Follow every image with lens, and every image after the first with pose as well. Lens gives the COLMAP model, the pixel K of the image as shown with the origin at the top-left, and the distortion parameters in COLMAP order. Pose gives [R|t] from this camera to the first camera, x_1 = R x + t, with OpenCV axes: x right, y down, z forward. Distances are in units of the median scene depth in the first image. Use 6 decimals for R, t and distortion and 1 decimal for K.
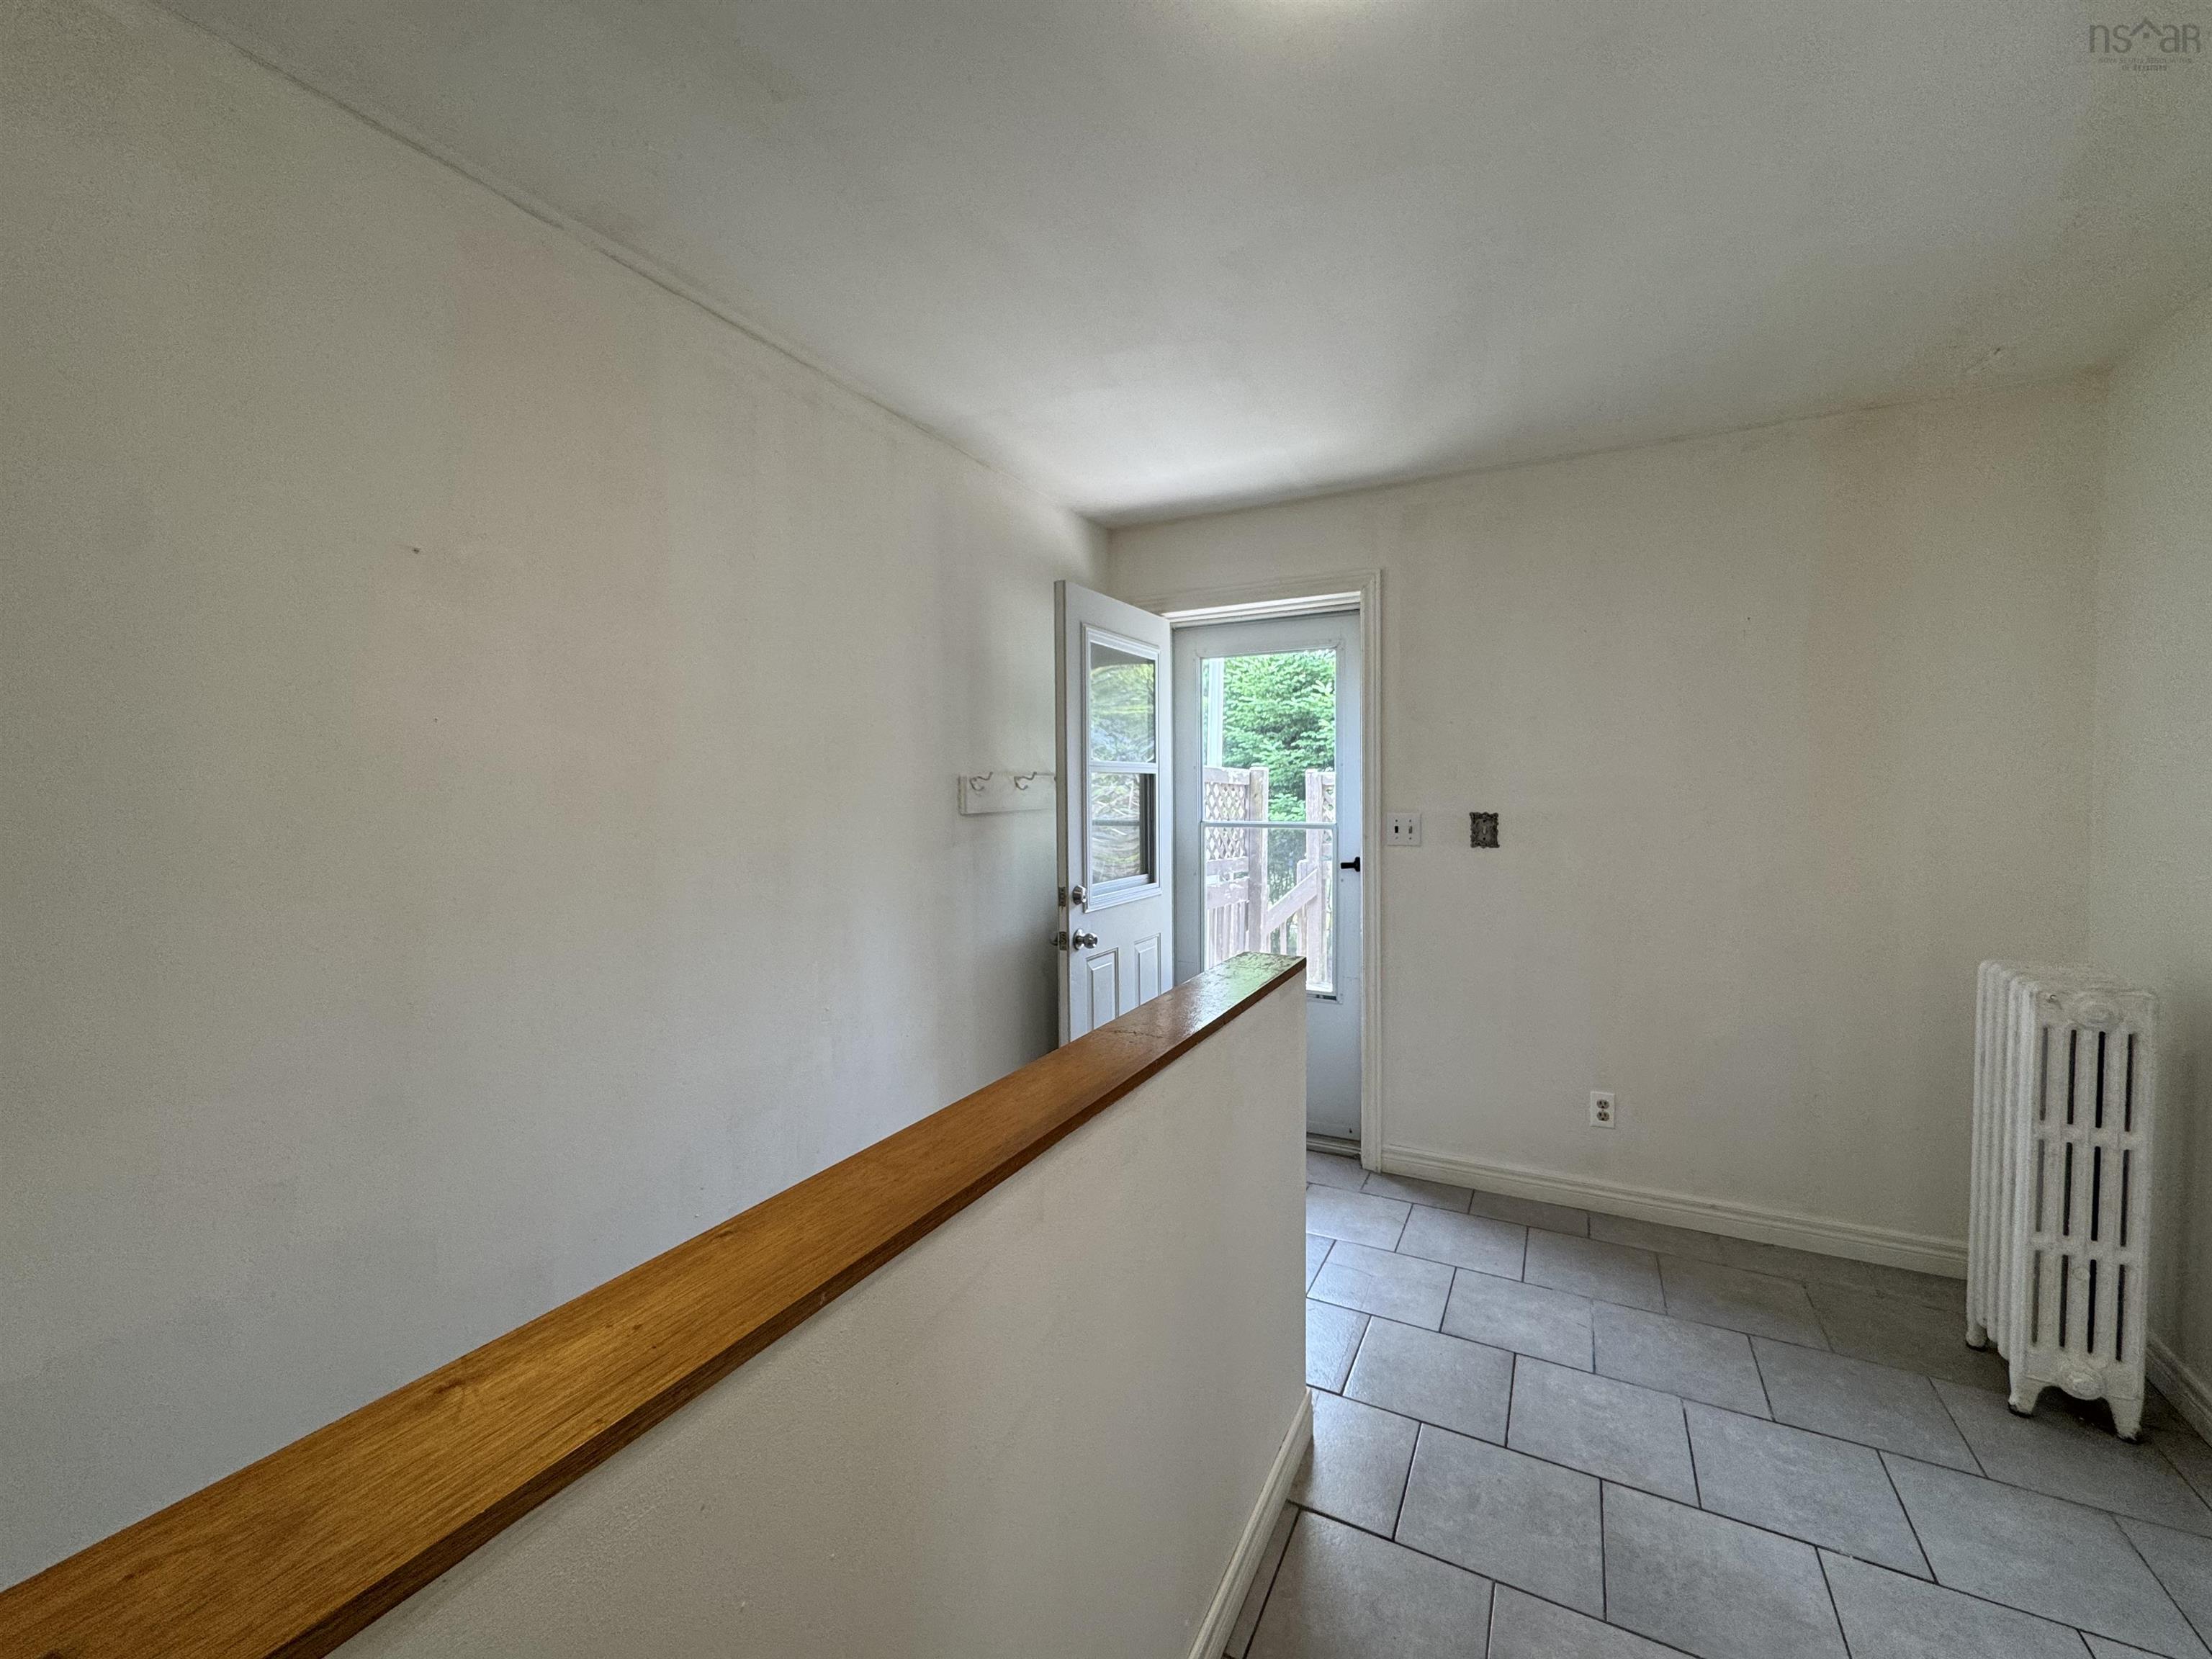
lens RADIAL K [[885.9, 0, 1104.4], [0, 885.9, 828.0], [0, 0, 1]] dist [-0.002870, 0.000537]
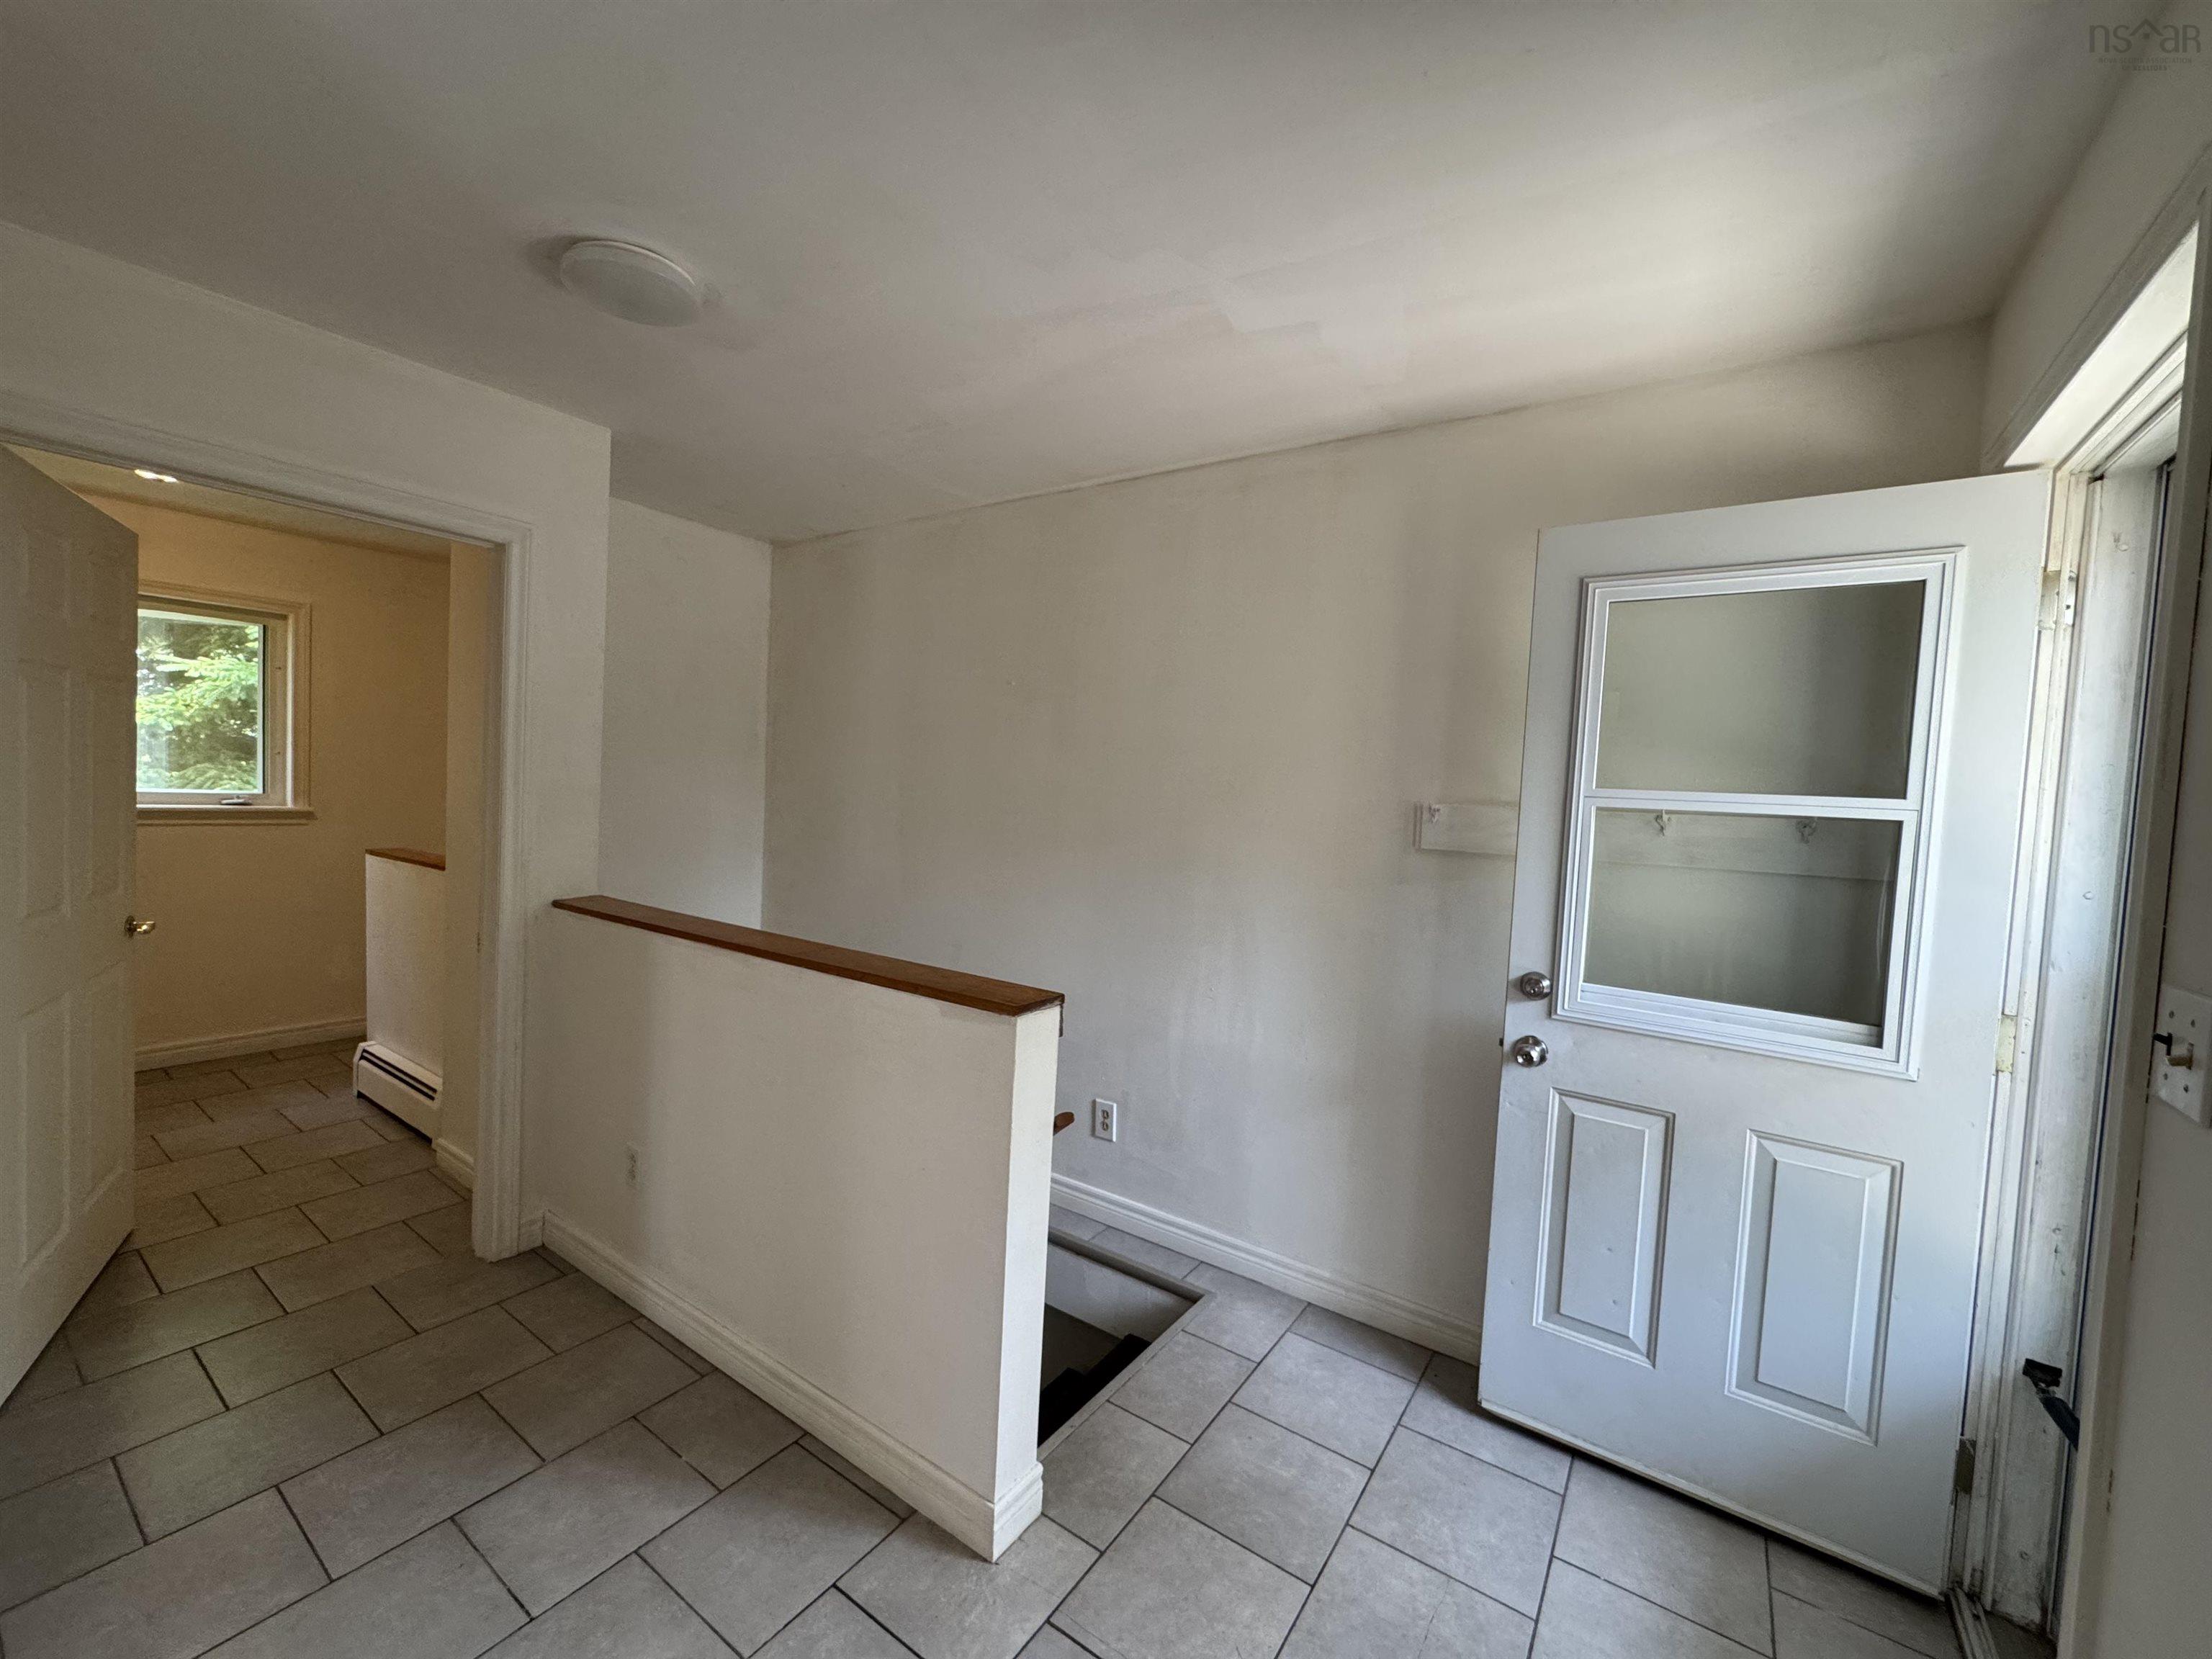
lens RADIAL K [[885.9, 0, 1104.4], [0, 885.9, 828.0], [0, 0, 1]] dist [-0.002870, 0.000537]
pose [[-0.119263, 0.047417, -0.991730, 0.728898], [-0.088912, 0.994336, 0.058234, -0.058941], [0.988874, 0.095122, -0.114371, 0.798964]]
